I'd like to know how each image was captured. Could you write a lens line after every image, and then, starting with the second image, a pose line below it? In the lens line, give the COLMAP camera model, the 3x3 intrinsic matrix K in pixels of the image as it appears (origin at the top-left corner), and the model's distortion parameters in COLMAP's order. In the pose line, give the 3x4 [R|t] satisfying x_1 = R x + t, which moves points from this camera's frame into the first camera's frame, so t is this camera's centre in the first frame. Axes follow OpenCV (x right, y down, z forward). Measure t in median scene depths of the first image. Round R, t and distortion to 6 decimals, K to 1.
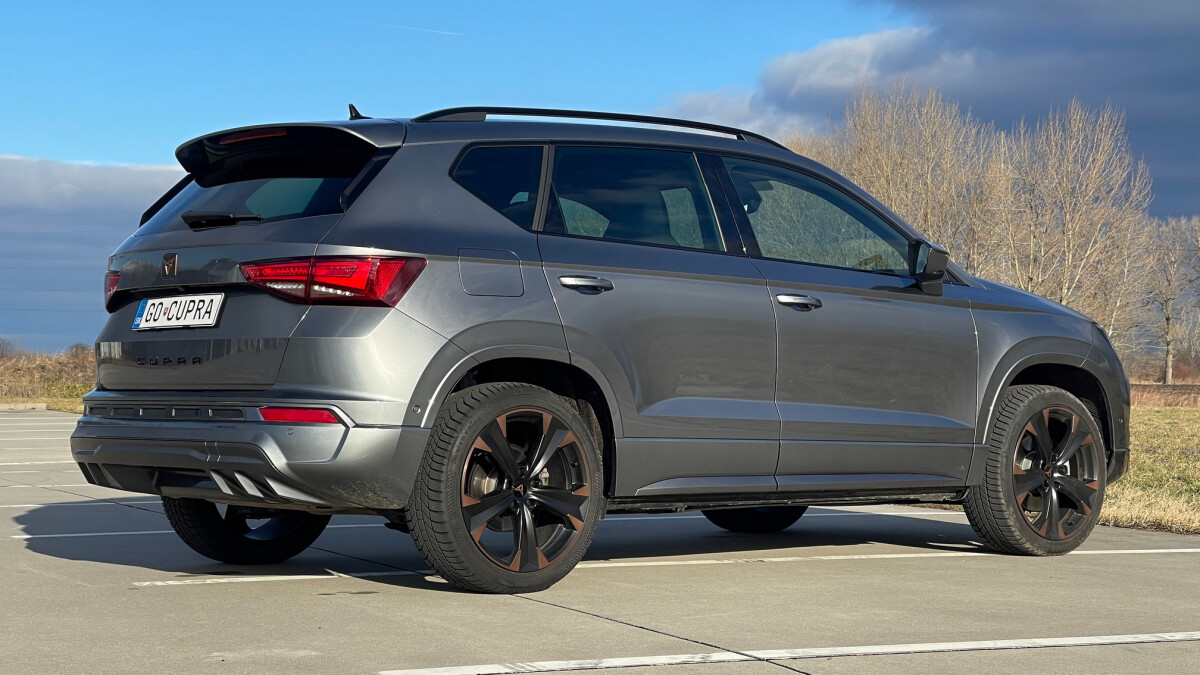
lens RADIAL K [[2222.3, 0, 590.3], [0, 2222.3, 337.2], [0, 0, 1]] dist [0.223391, 0.000000]
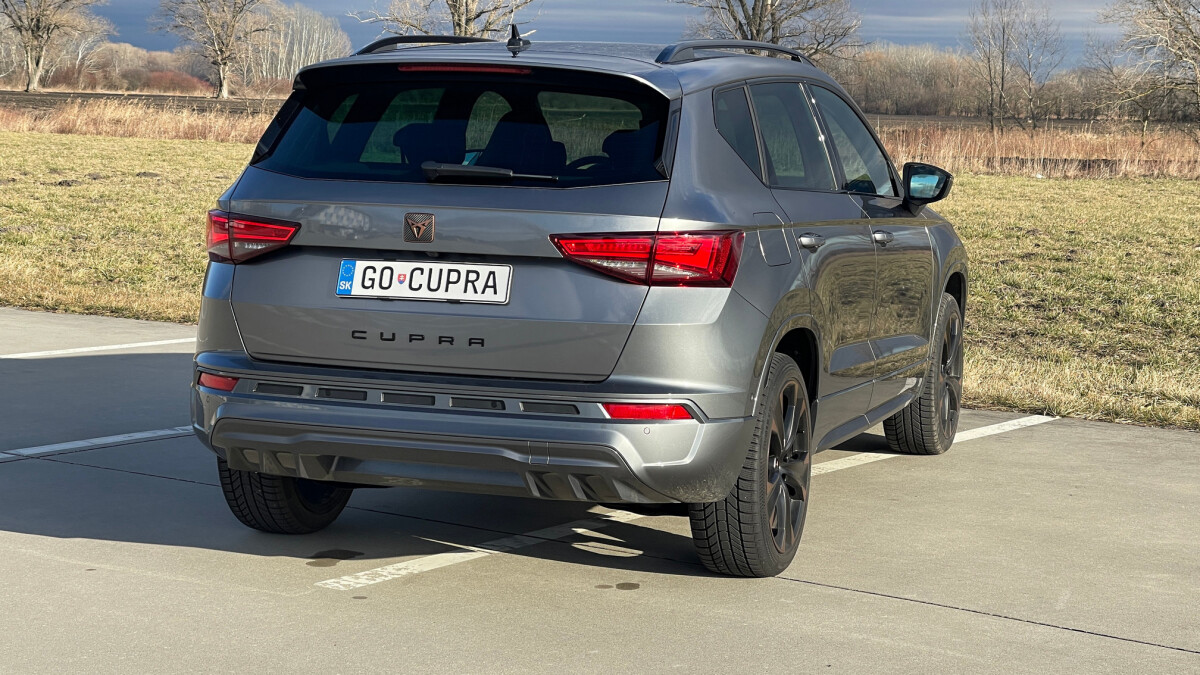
lens RADIAL K [[2222.3, 0, 599.2], [0, 2222.3, 331.2], [0, 0, 1]] dist [0.223391, 0.000000]
pose [[0.857660, -0.033497, 0.513125, -0.564141], [-0.033570, 0.992100, 0.120874, -0.097308], [-0.513120, -0.120894, 0.849760, 0.235734]]
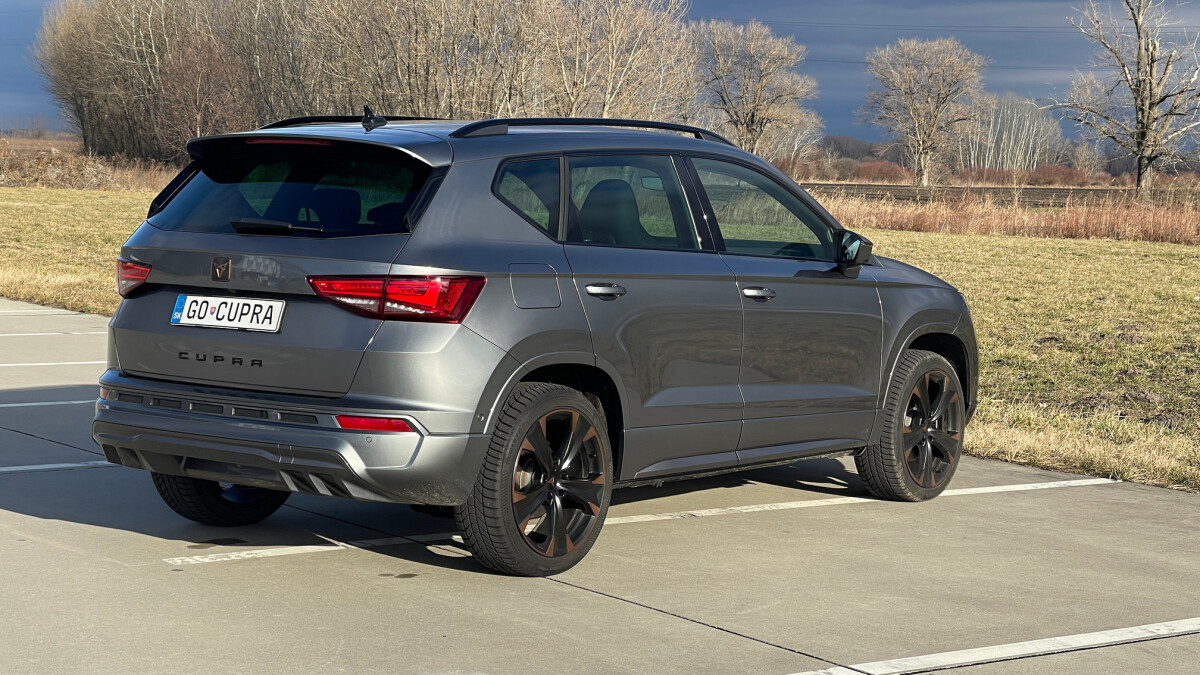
lens RADIAL K [[2222.3, 0, 590.8], [0, 2222.3, 329.1], [0, 0, 1]] dist [0.223391, 0.000000]
pose [[0.976387, 0.008835, 0.215849, -0.243654], [-0.029125, 0.995425, 0.090999, -0.104082], [-0.214057, -0.095136, 0.972177, -0.061923]]
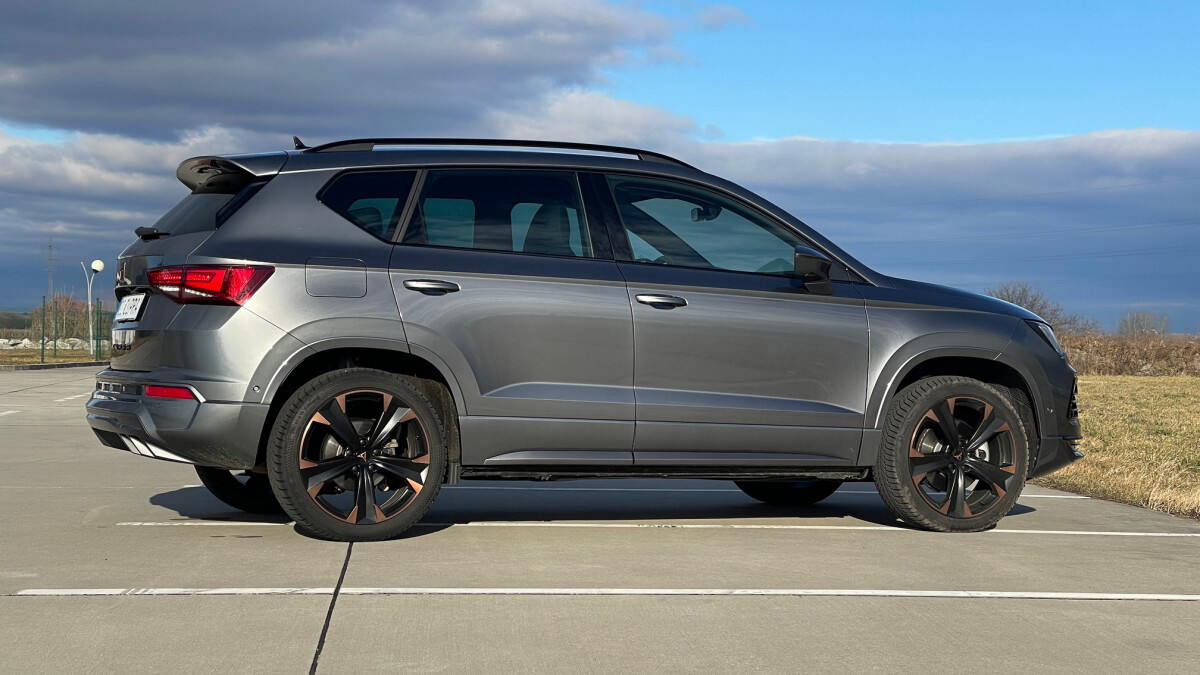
lens RADIAL K [[2222.3, 0, 600.1], [0, 2222.3, 338.2], [0, 0, 1]] dist [0.223391, 0.000000]
pose [[0.945970, 0.010121, -0.324097, 0.470501], [-0.006260, 0.999896, 0.012956, -0.012240], [0.324195, -0.010227, 0.945935, -0.103292]]
